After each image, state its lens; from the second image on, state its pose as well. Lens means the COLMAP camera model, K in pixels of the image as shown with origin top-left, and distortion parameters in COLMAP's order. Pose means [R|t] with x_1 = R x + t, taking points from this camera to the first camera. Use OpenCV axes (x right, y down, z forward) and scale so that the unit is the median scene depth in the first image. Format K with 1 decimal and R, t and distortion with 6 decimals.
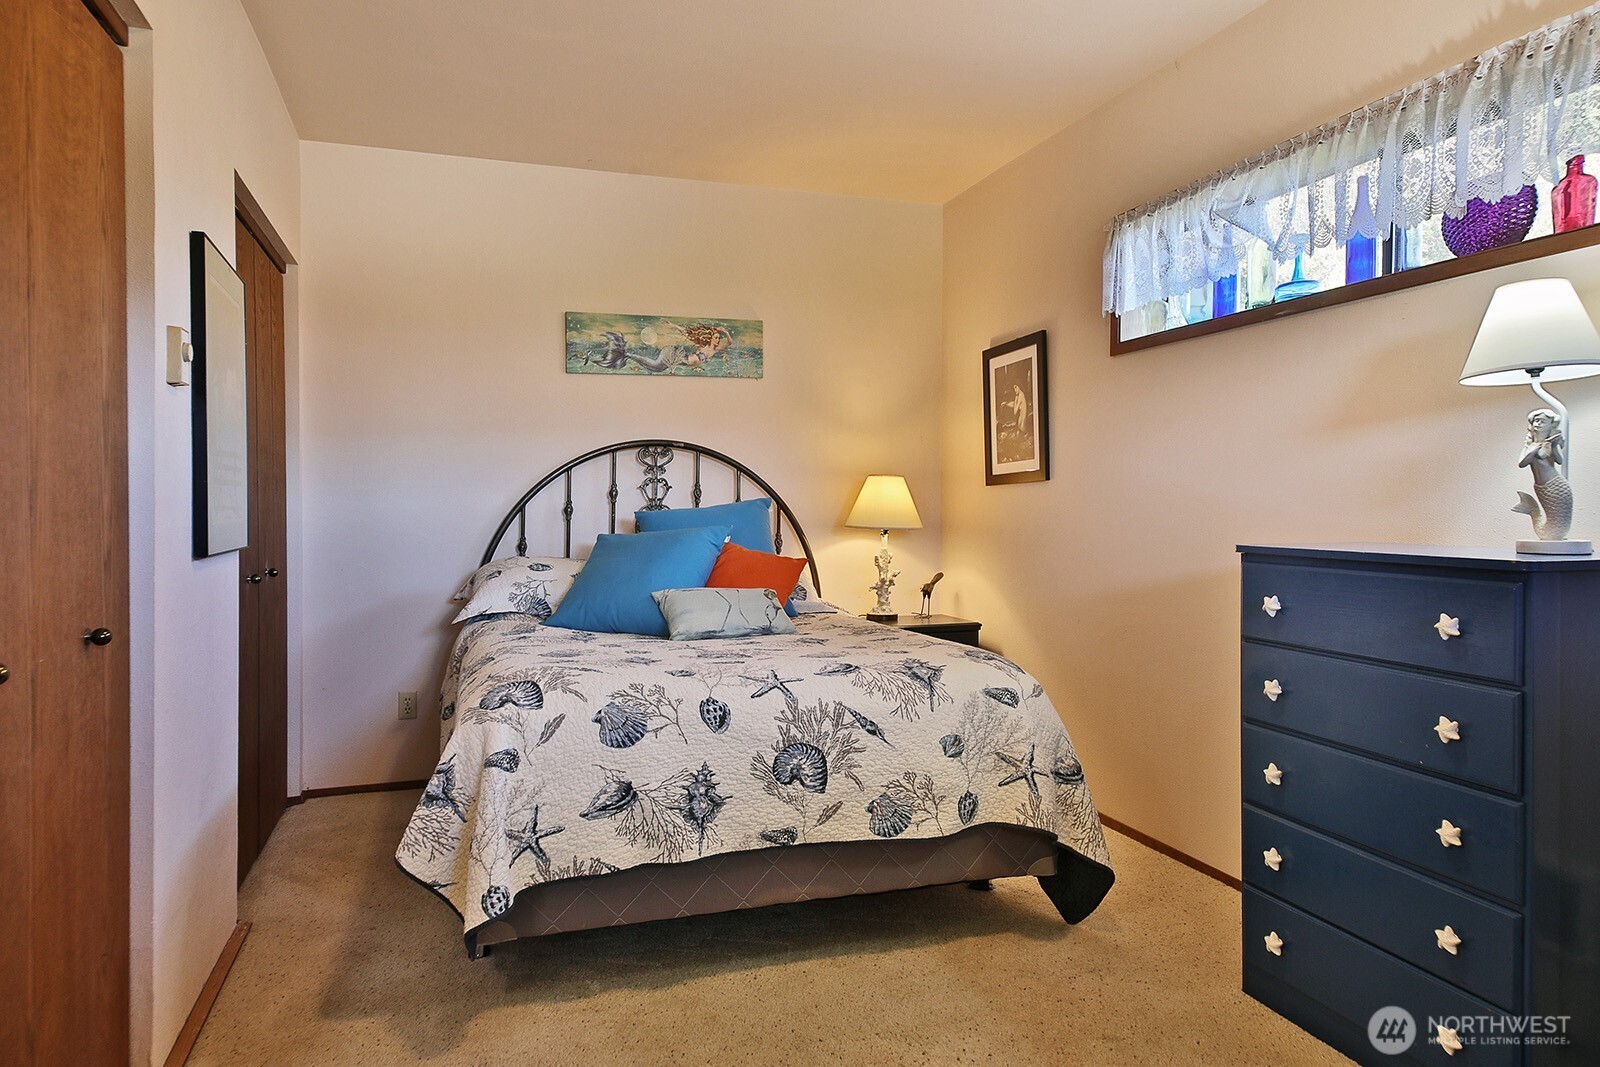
lens RADIAL K [[1006.4, 0, 803.4], [0, 1006.4, 528.0], [0, 0, 1]] dist [0.028765, -0.009013]
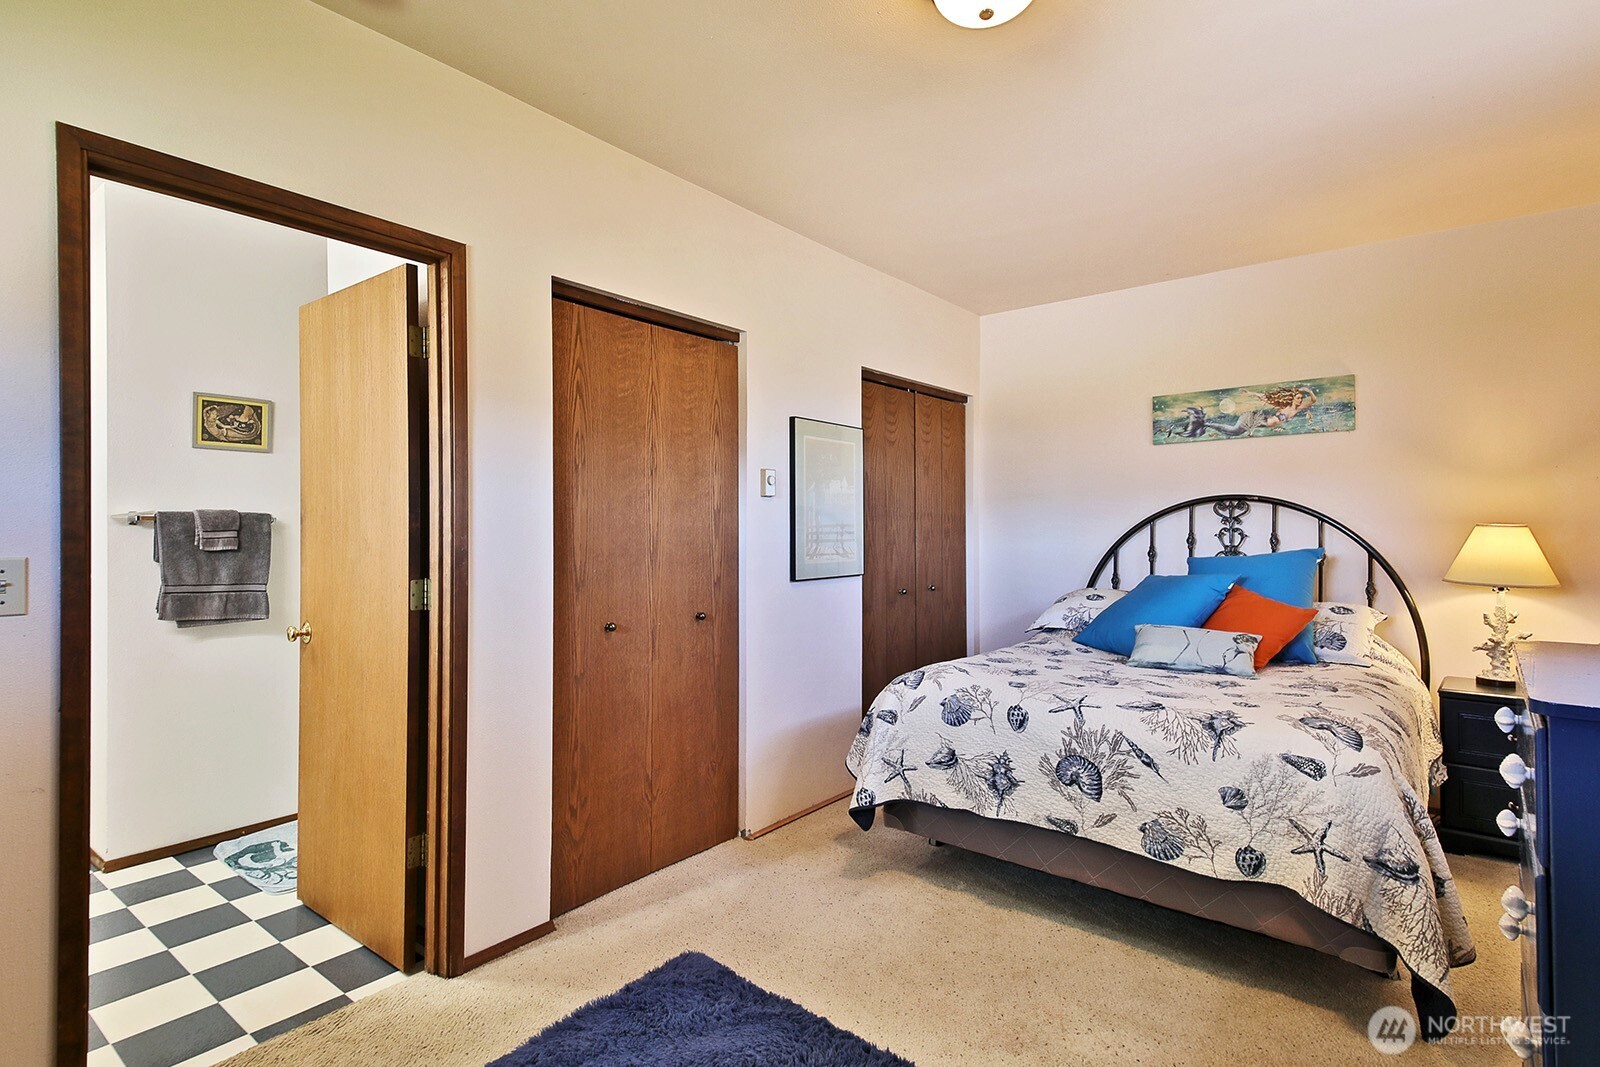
lens RADIAL K [[801.1, 0, 798.1], [0, 801.1, 526.4], [0, 0, 1]] dist [-0.005249, -0.004712]
pose [[0.536153, 0.004490, -0.844109, 0.591710], [-0.023780, 0.999669, -0.009787, -0.049780], [0.843786, 0.025320, 0.536083, 0.147153]]
